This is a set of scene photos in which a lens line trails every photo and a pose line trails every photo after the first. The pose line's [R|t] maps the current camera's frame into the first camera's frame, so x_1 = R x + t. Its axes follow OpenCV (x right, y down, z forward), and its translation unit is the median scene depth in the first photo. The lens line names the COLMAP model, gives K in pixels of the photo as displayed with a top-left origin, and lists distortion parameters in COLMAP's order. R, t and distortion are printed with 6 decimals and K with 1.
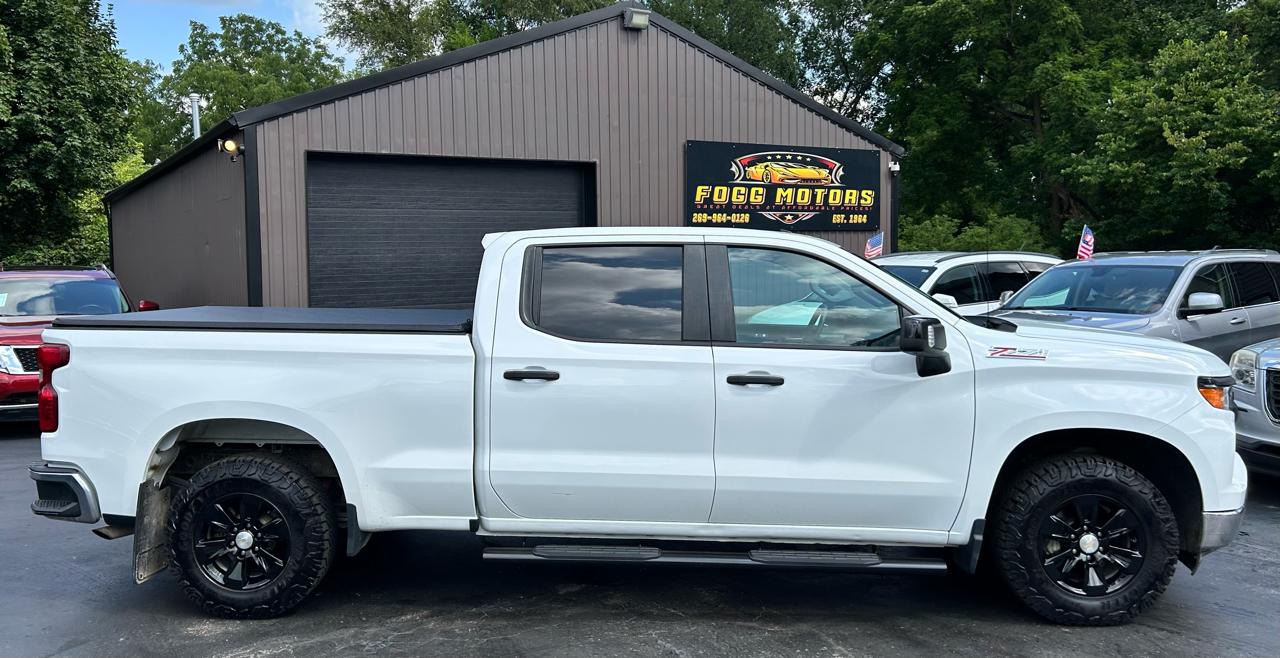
lens RADIAL K [[1101.3, 0, 646.6], [0, 1101.3, 329.5], [0, 0, 1]] dist [0.055023, -0.089810]
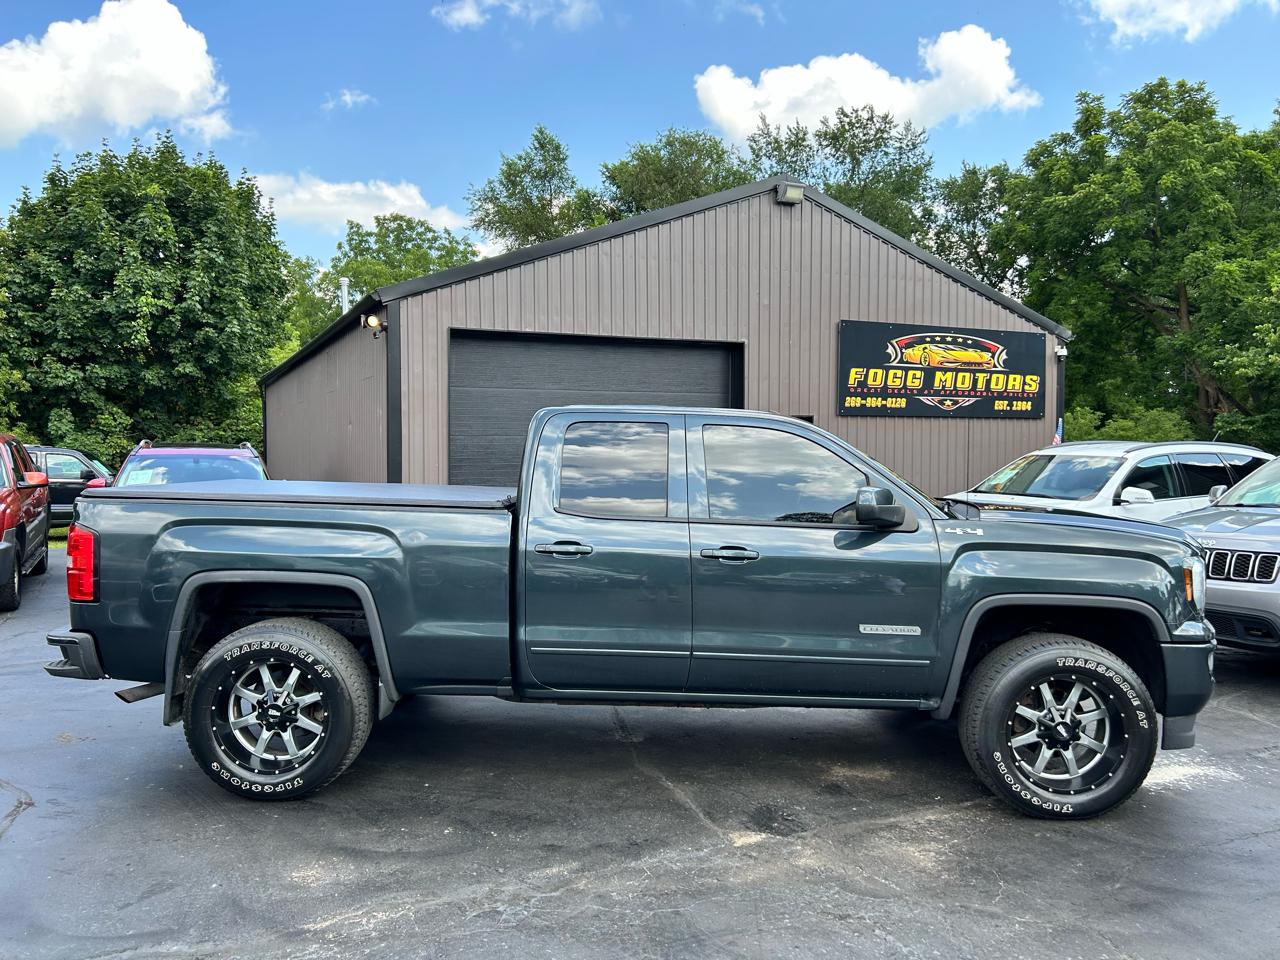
lens RADIAL K [[1045.3, 0, 658.9], [0, 1045.3, 477.6], [0, 0, 1]] dist [0.029298, -0.022930]
pose [[0.995056, 0.017377, -0.097782, -0.027224], [-0.021015, 0.999120, -0.036302, -0.000746], [0.097065, 0.038177, 0.994546, 0.091687]]
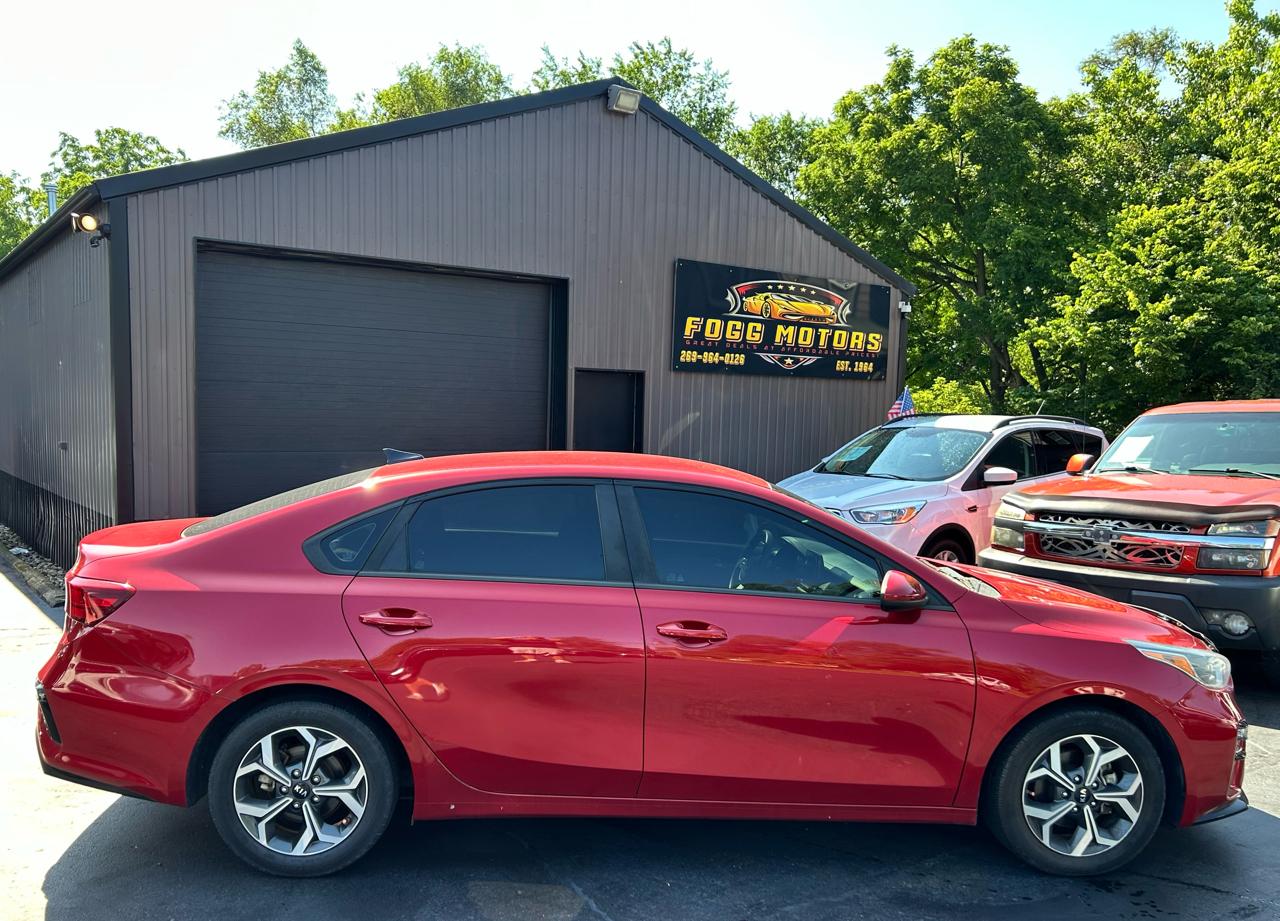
lens RADIAL K [[1056.3, 0, 616.5], [0, 1056.3, 542.8], [0, 0, 1]] dist [0.034202, -0.035949]
pose [[0.995922, 0.025390, 0.086577, -0.066478], [-0.029929, 0.998223, 0.051537, -0.001640], [-0.085114, -0.053918, 0.994911, 0.204323]]
